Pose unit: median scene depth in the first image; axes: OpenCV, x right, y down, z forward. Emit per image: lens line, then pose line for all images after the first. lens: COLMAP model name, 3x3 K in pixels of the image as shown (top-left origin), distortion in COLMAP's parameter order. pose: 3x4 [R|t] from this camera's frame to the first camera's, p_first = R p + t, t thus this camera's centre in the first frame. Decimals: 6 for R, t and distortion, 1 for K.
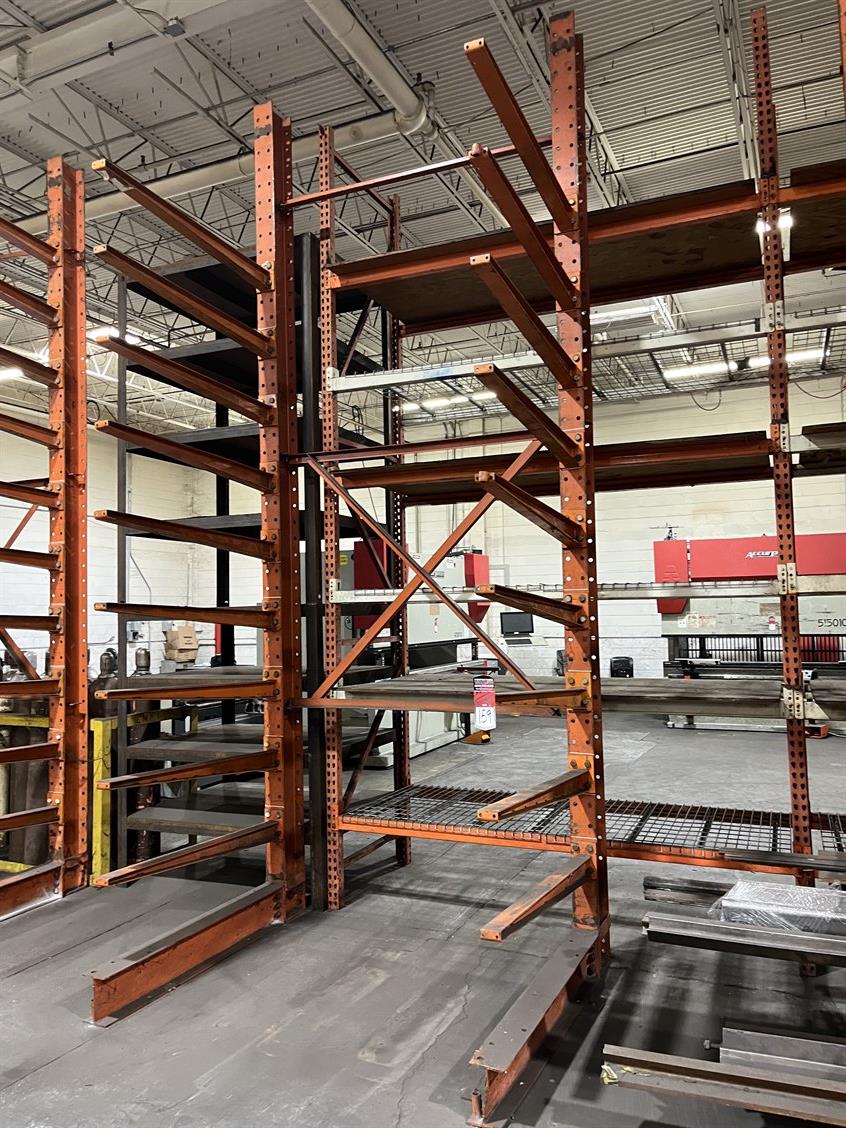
lens RADIAL K [[825.2, 0, 422.1], [0, 825.2, 575.2], [0, 0, 1]] dist [0.048304, -0.090569]
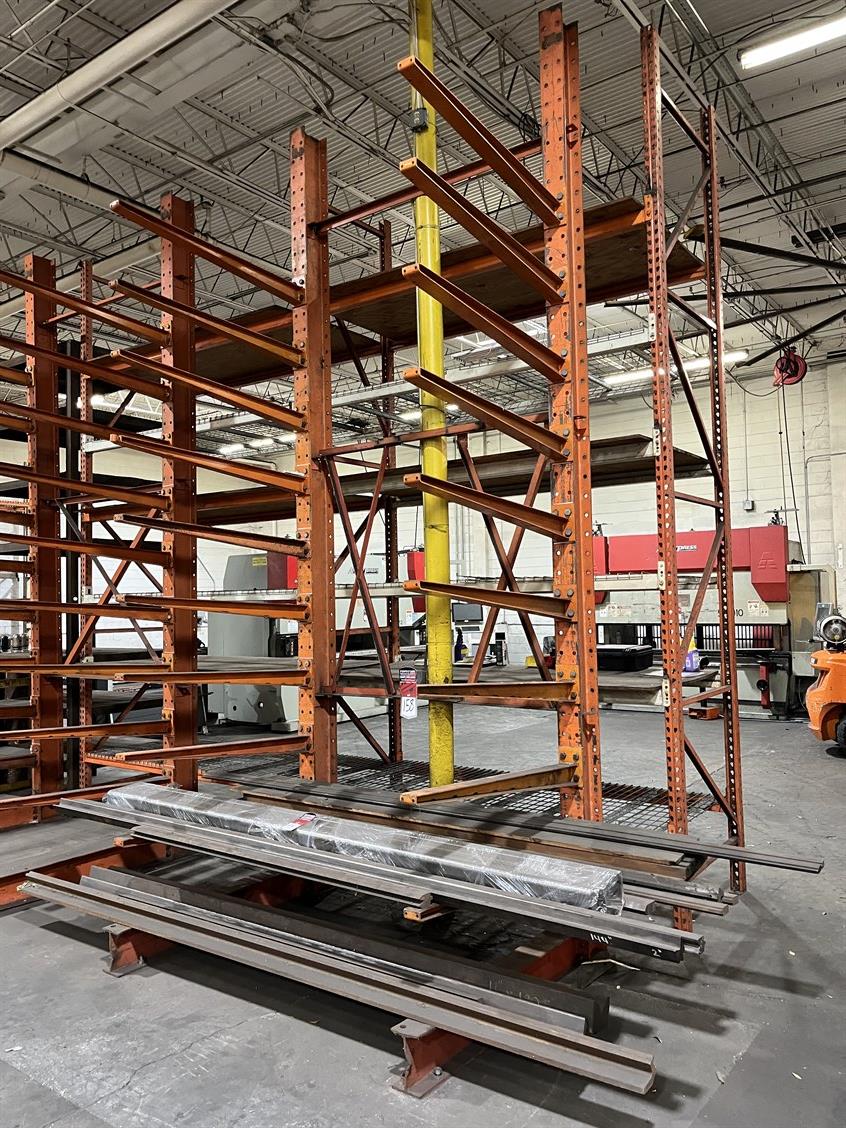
lens RADIAL K [[825.2, 0, 422.1], [0, 825.2, 575.2], [0, 0, 1]] dist [0.048304, -0.090569]
pose [[0.986749, -0.003921, -0.162209, 0.254739], [0.006980, 0.999808, 0.018296, -0.013289], [0.162106, -0.019186, 0.986587, -0.111650]]
